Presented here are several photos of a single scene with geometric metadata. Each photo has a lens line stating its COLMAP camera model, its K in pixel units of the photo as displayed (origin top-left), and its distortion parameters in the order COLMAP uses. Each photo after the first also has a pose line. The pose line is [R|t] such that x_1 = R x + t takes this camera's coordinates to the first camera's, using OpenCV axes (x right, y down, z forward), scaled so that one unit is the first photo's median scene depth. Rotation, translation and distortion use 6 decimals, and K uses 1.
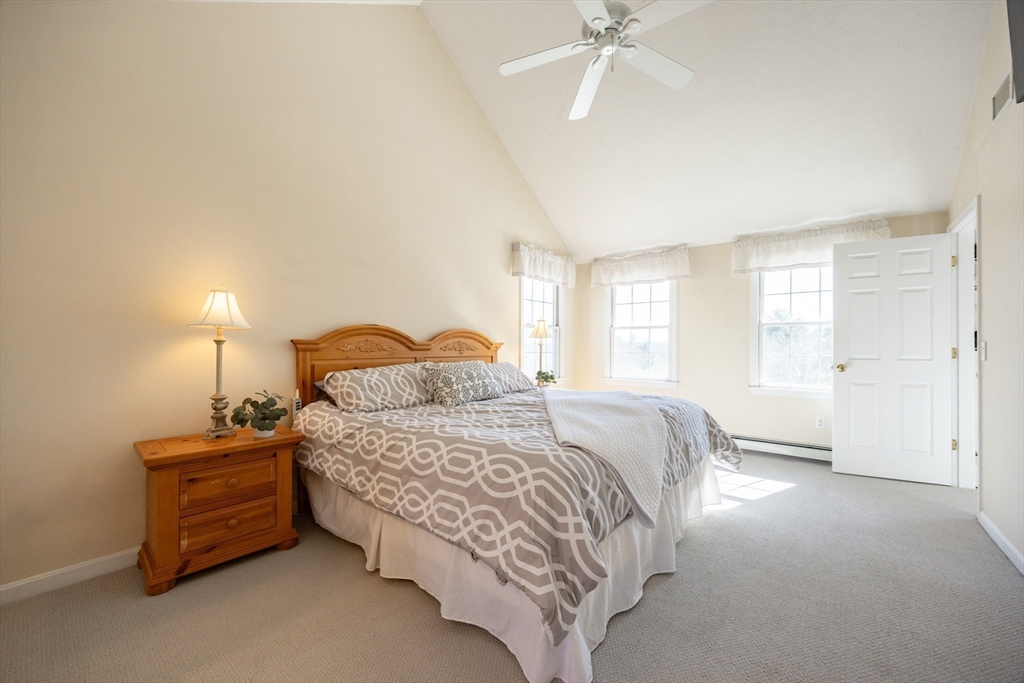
lens RADIAL K [[392.5, 0, 512.4], [0, 392.5, 345.8], [0, 0, 1]] dist [-0.000608, -0.000172]
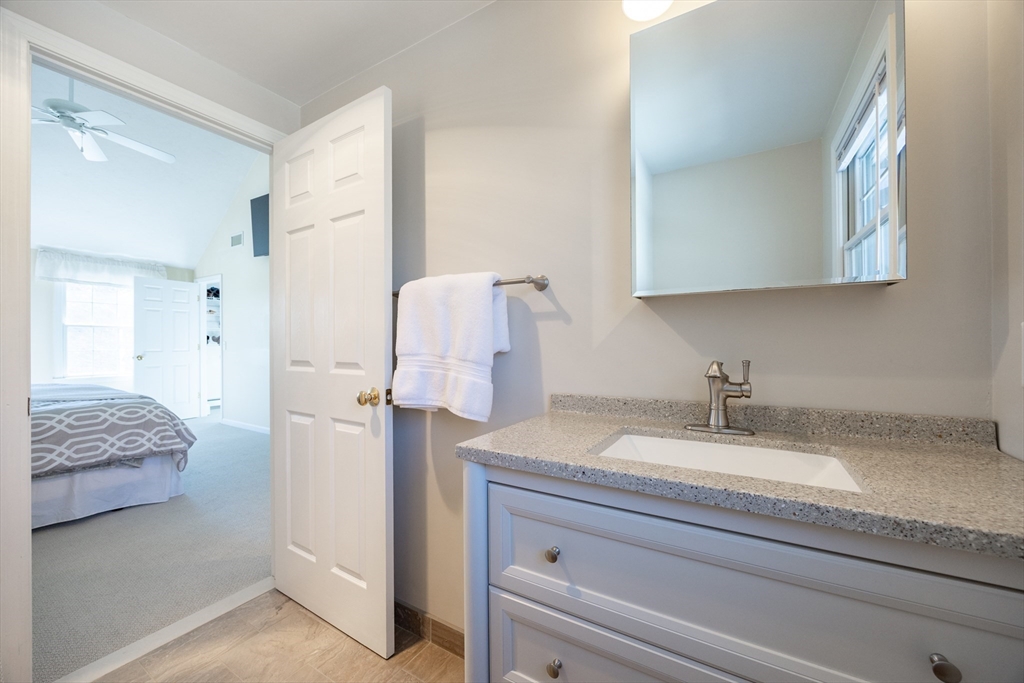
lens RADIAL K [[392.5, 0, 512.4], [0, 392.5, 345.8], [0, 0, 1]] dist [-0.000608, -0.000172]
pose [[-0.138588, -0.009385, 0.990306, -0.868137], [-0.002606, 0.999955, 0.009112, -0.007240], [-0.990347, -0.001317, -0.138607, -0.220950]]
